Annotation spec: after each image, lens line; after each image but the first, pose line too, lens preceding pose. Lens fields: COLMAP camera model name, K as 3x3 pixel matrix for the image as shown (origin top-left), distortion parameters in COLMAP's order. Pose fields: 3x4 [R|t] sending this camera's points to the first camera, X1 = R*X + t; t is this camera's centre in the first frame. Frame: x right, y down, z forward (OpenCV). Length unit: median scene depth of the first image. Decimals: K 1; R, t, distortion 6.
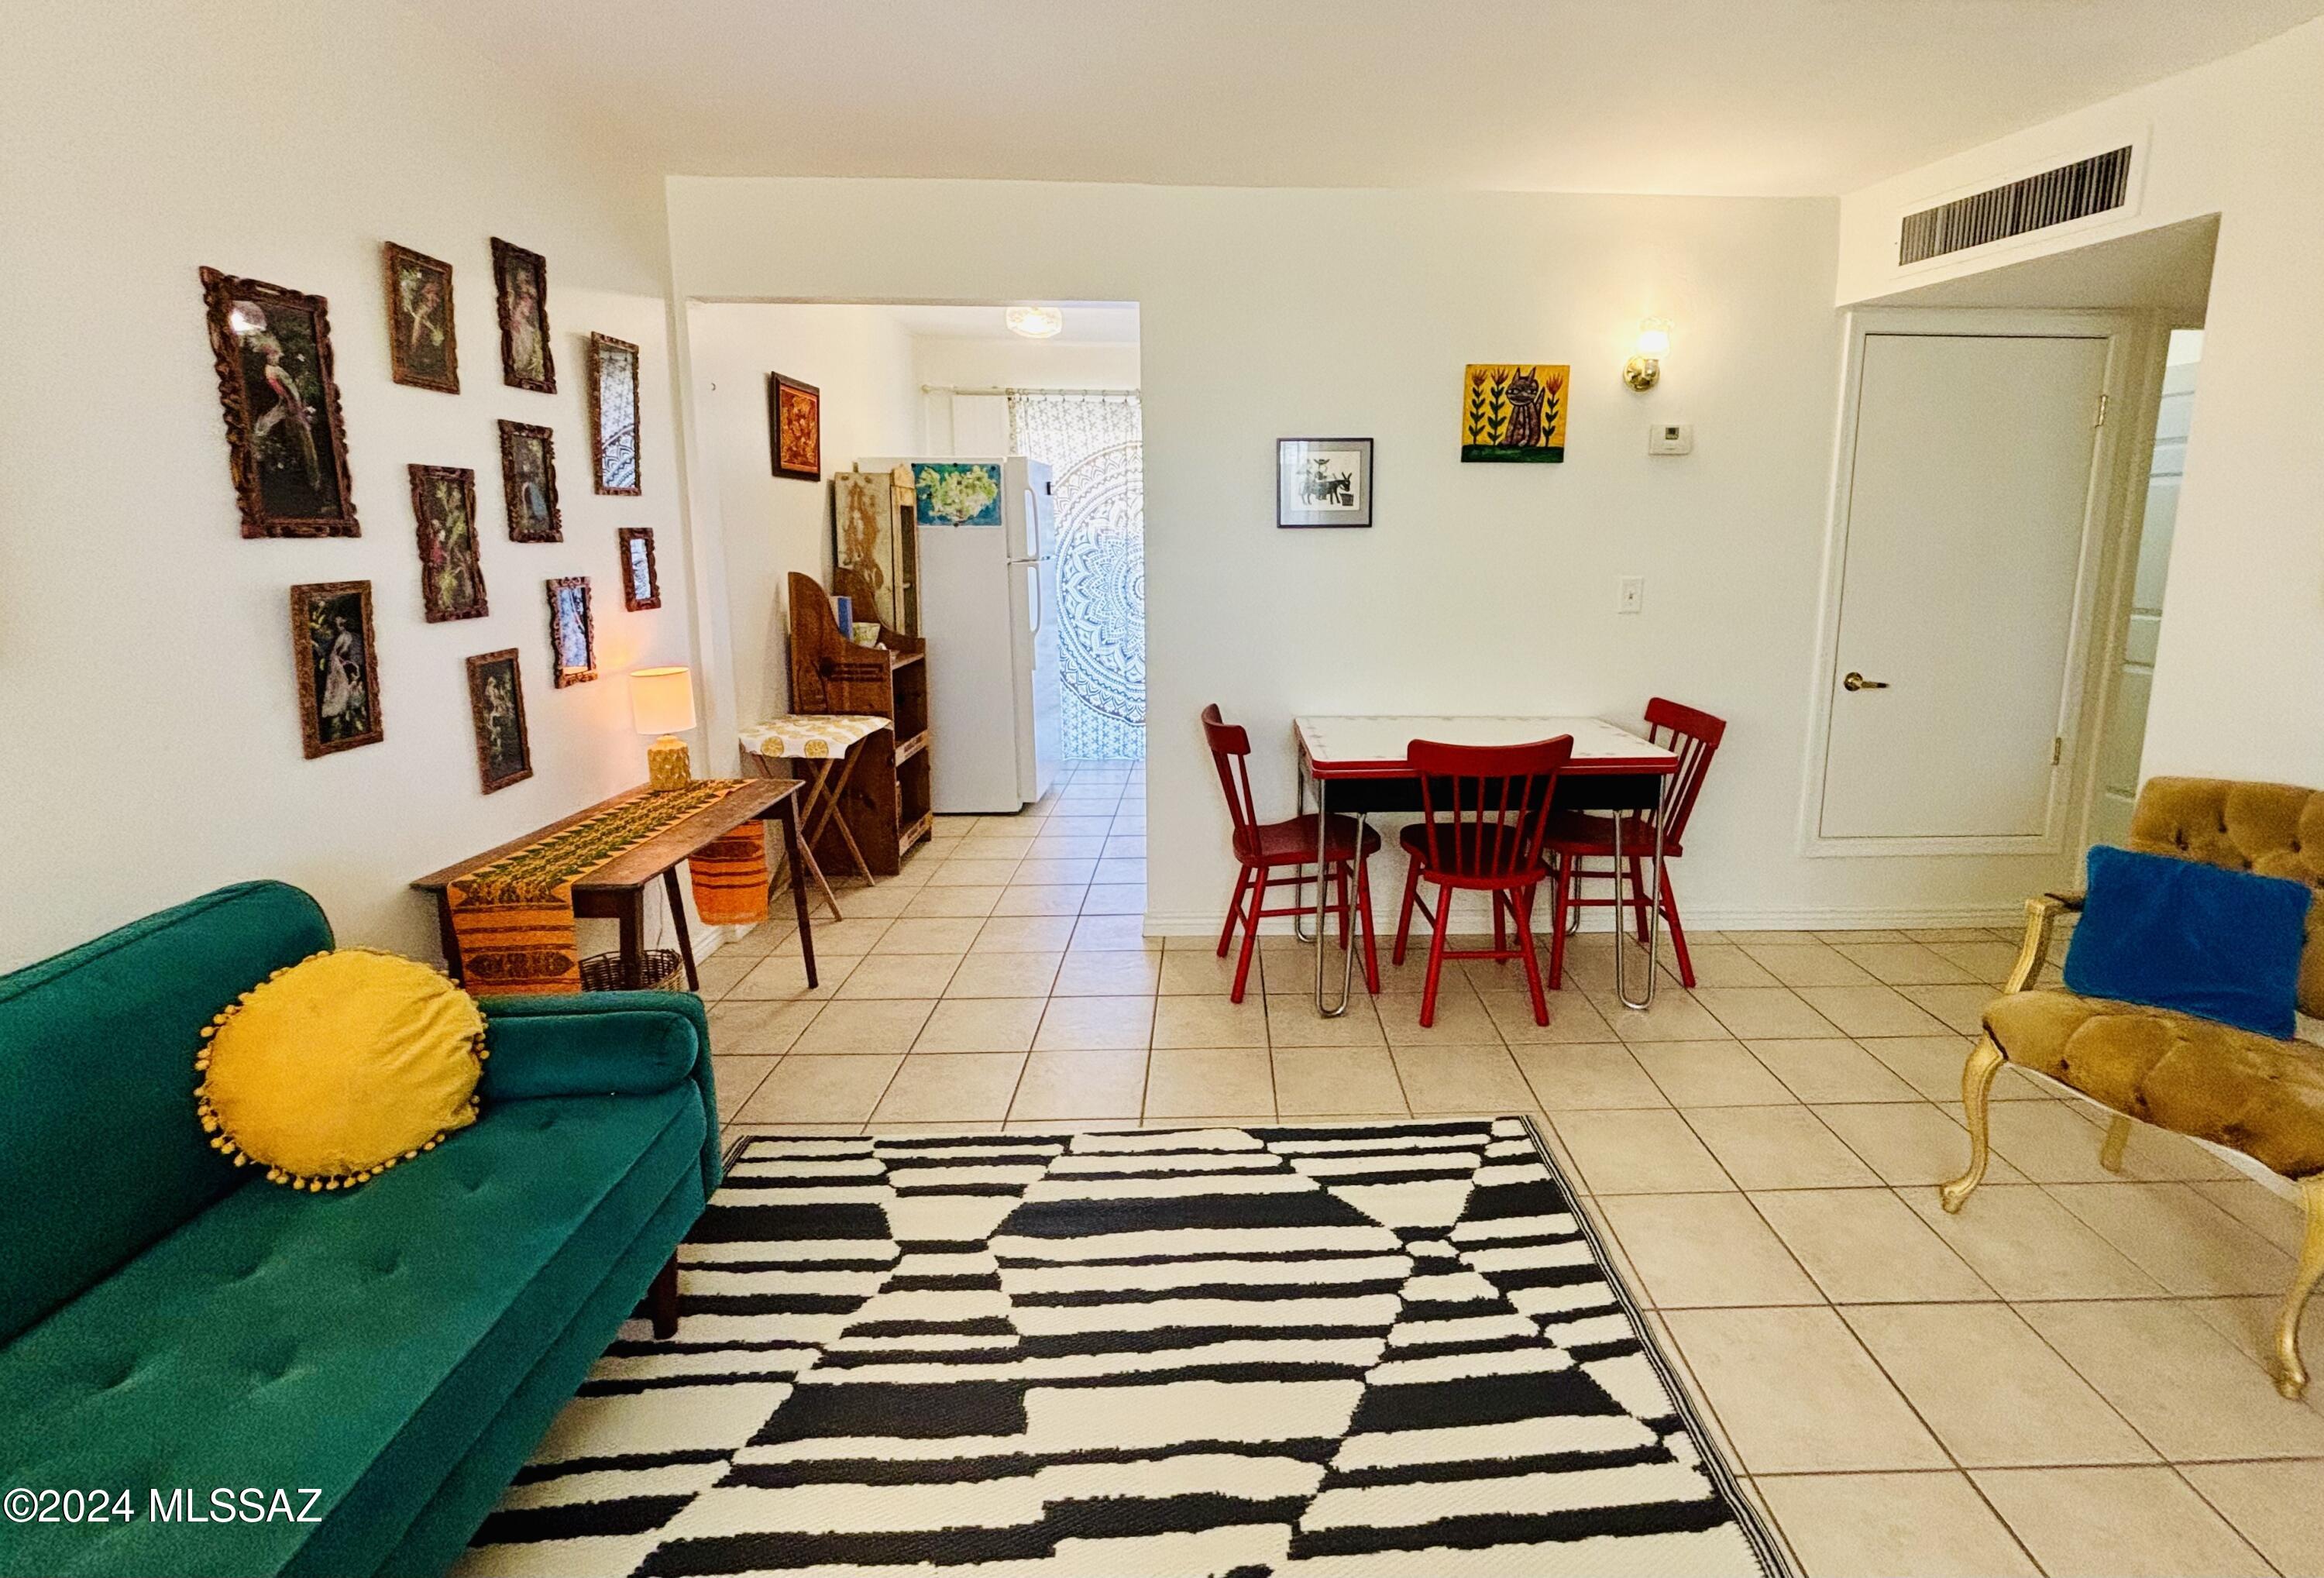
lens RADIAL K [[1022.8, 0, 1168.2], [0, 1022.8, 664.8], [0, 0, 1]] dist [-0.008672, -0.000185]
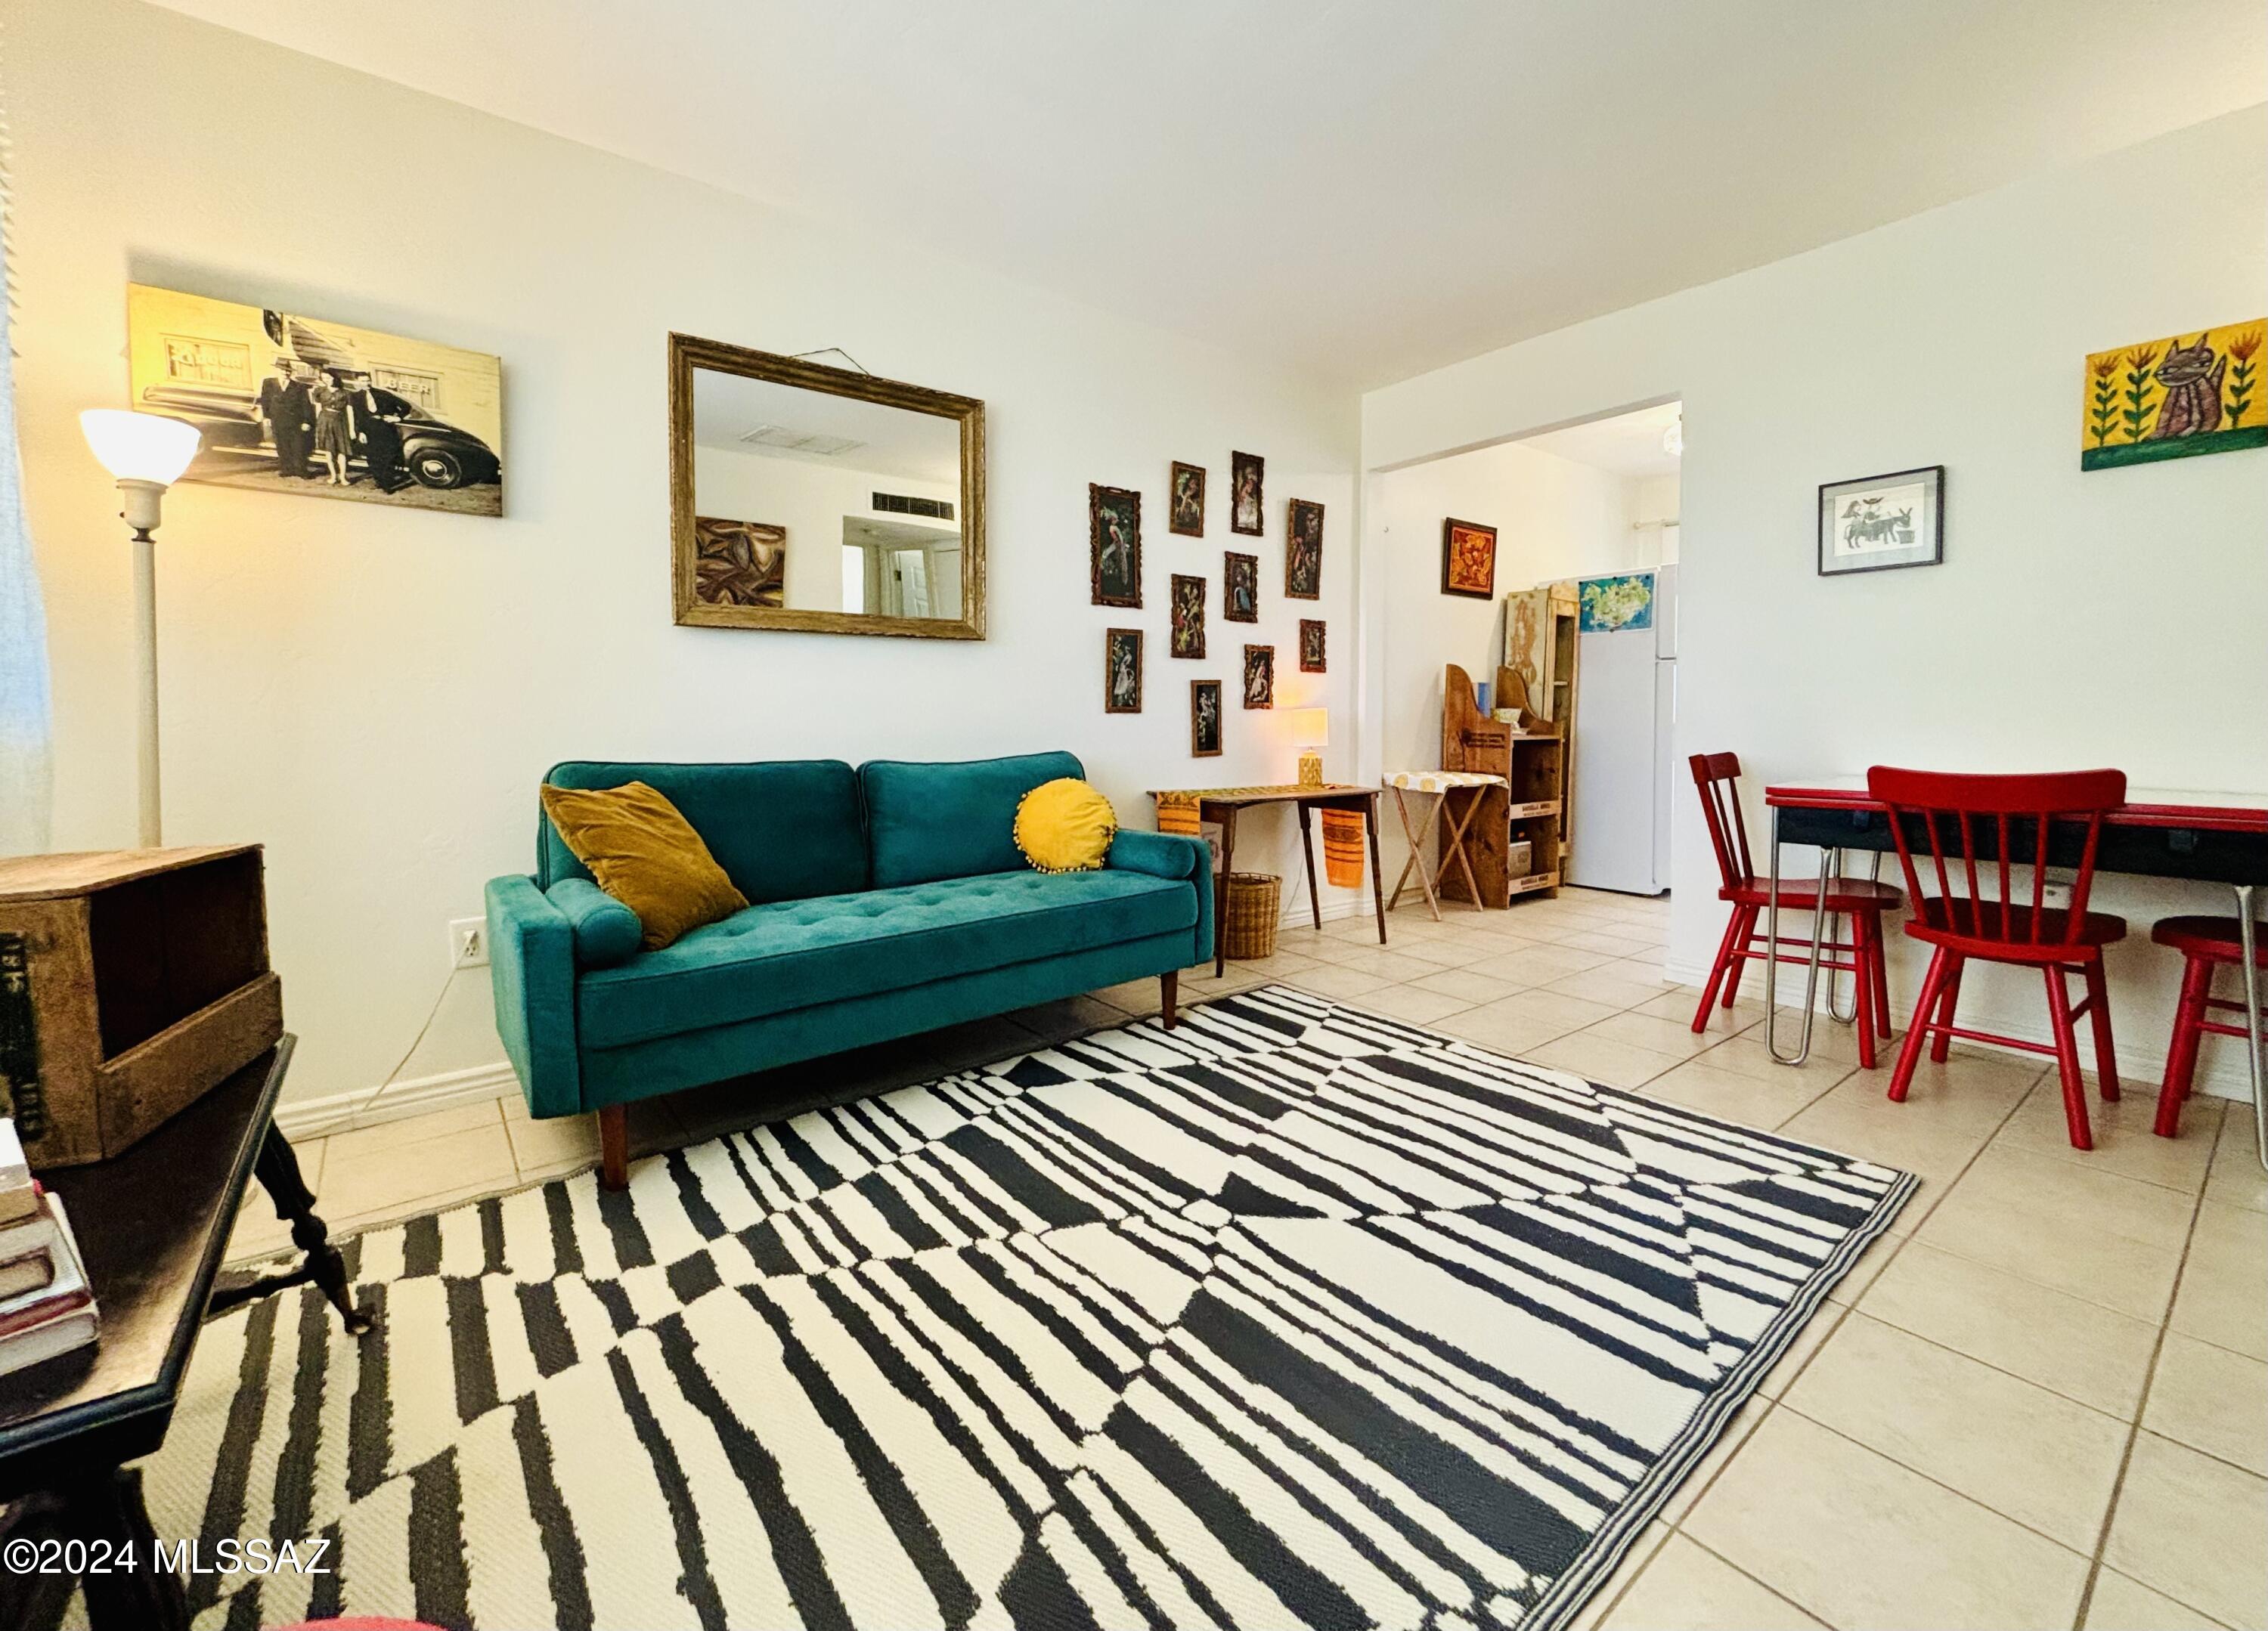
lens RADIAL K [[926.0, 0, 1137.3], [0, 926.0, 761.6], [0, 0, 1]] dist [0.001704, -0.004711]
pose [[0.588142, 0.043537, -0.807585, 0.585912], [-0.126371, 0.991232, -0.038595, 0.209686], [0.798824, 0.124754, 0.588487, -0.033562]]
